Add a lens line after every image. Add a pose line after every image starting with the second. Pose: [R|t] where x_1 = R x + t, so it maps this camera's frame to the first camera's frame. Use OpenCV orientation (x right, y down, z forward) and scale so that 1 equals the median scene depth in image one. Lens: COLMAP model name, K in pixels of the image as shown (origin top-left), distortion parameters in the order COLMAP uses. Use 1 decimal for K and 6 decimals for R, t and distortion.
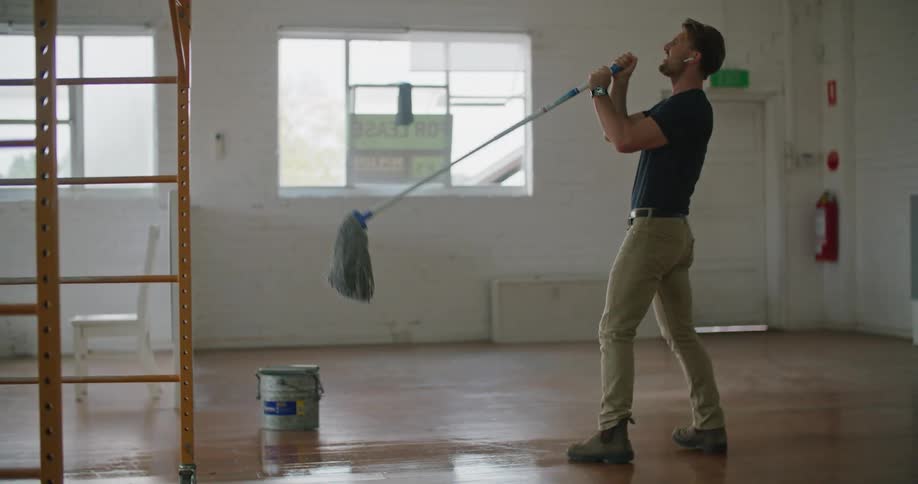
lens RADIAL K [[1443.6, 0, 458.8], [0, 1443.6, 239.4], [0, 0, 1]] dist [-0.113208, 0.000000]
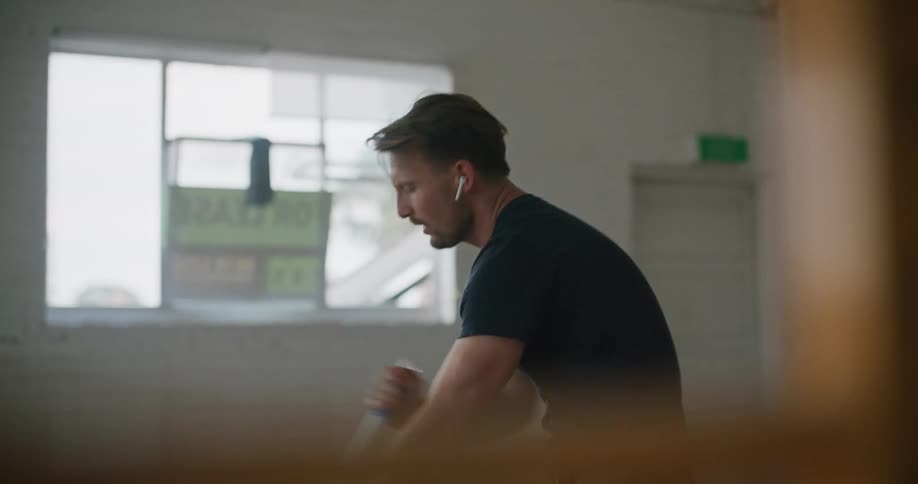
lens RADIAL K [[1443.6, 0, 463.1], [0, 1443.6, 252.0], [0, 0, 1]] dist [-0.113208, 0.000000]
pose [[0.956588, 0.016027, 0.291003, -0.130529], [-0.000564, 0.998587, -0.053143, -0.027813], [-0.291444, 0.050672, 0.955245, 0.396890]]
